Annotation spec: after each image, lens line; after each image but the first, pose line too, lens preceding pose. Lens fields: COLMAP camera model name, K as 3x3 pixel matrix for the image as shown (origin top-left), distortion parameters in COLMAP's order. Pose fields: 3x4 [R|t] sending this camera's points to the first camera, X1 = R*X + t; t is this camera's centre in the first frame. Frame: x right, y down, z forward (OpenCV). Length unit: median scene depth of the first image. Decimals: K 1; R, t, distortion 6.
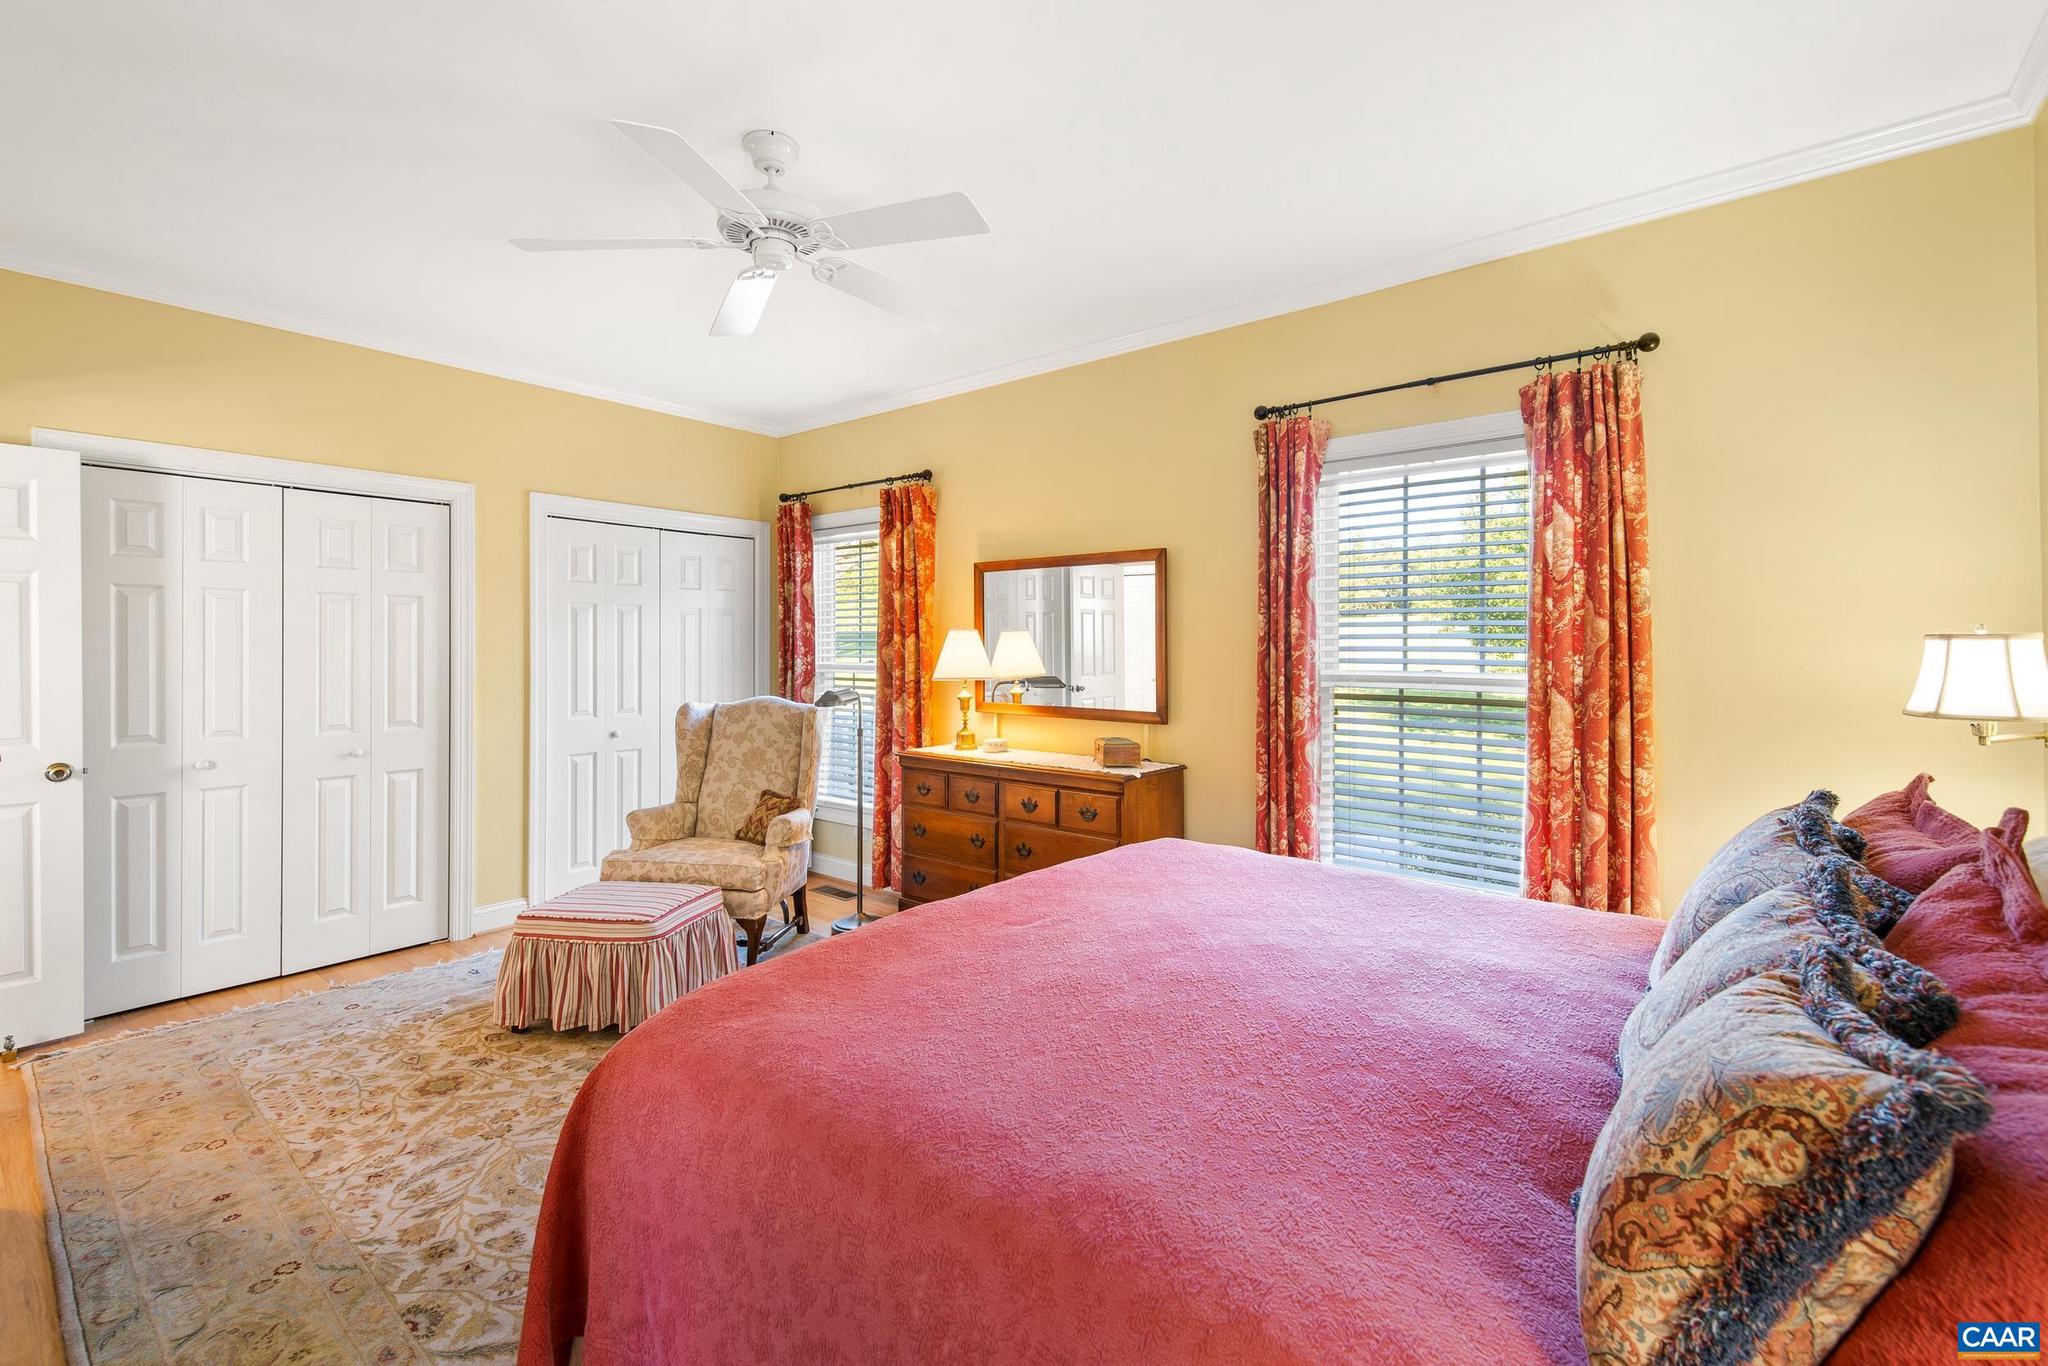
lens RADIAL K [[886.0, 0, 1028.3], [0, 886.0, 649.2], [0, 0, 1]] dist [0.023640, -0.001790]
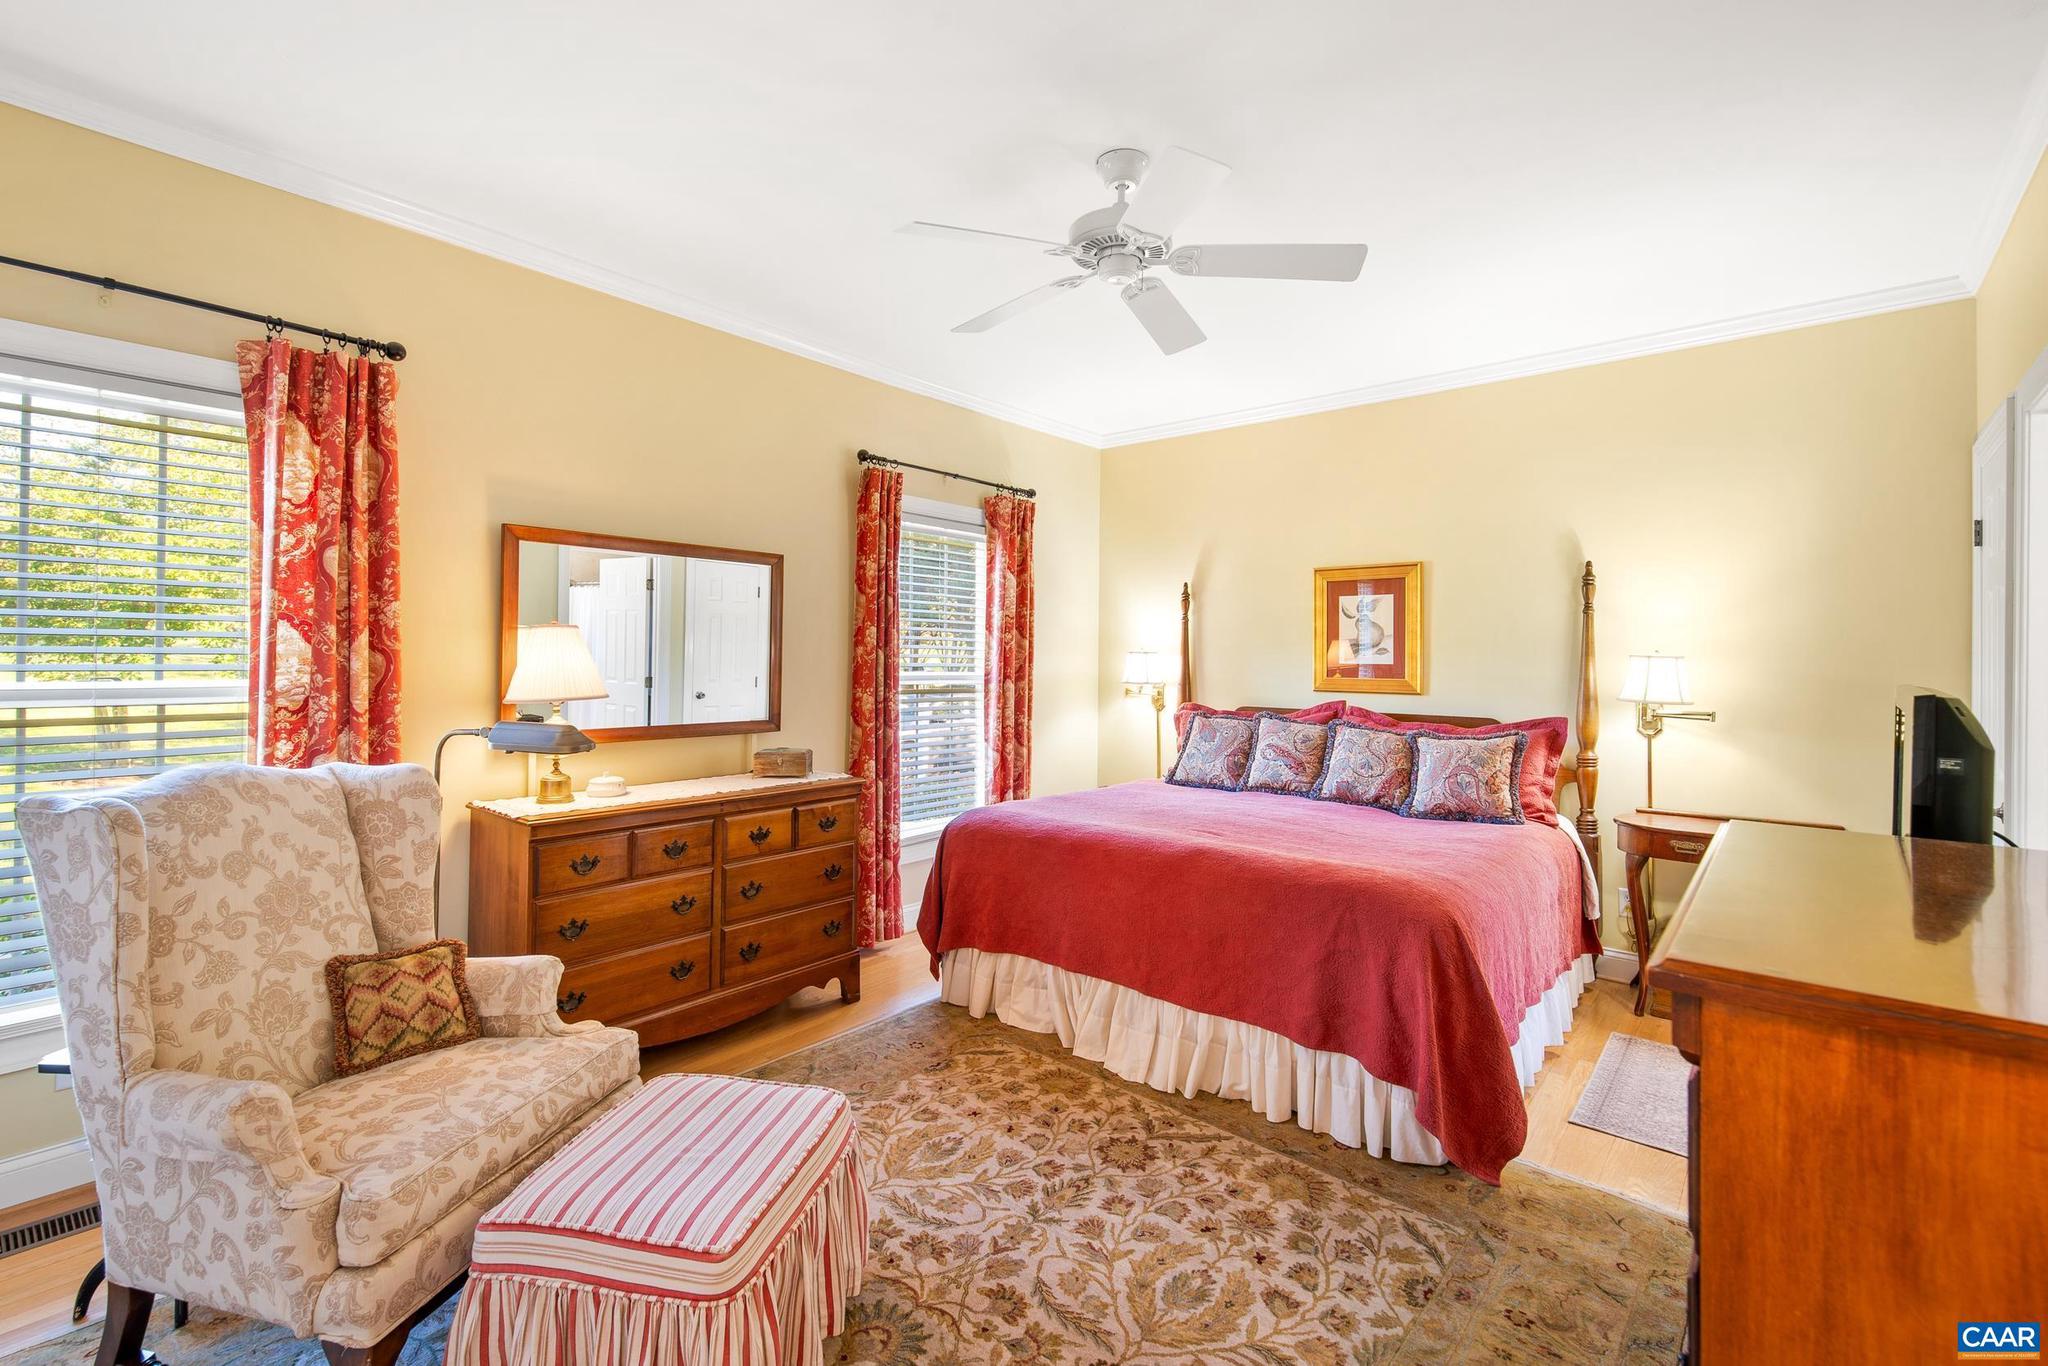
lens RADIAL K [[886.0, 0, 1034.0], [0, 886.0, 643.9], [0, 0, 1]] dist [0.023640, -0.001790]
pose [[0.012458, 0.012377, 0.999846, -0.920296], [-0.006825, 0.999901, -0.012293, -0.002549], [-0.999899, -0.006671, 0.012541, 0.761798]]
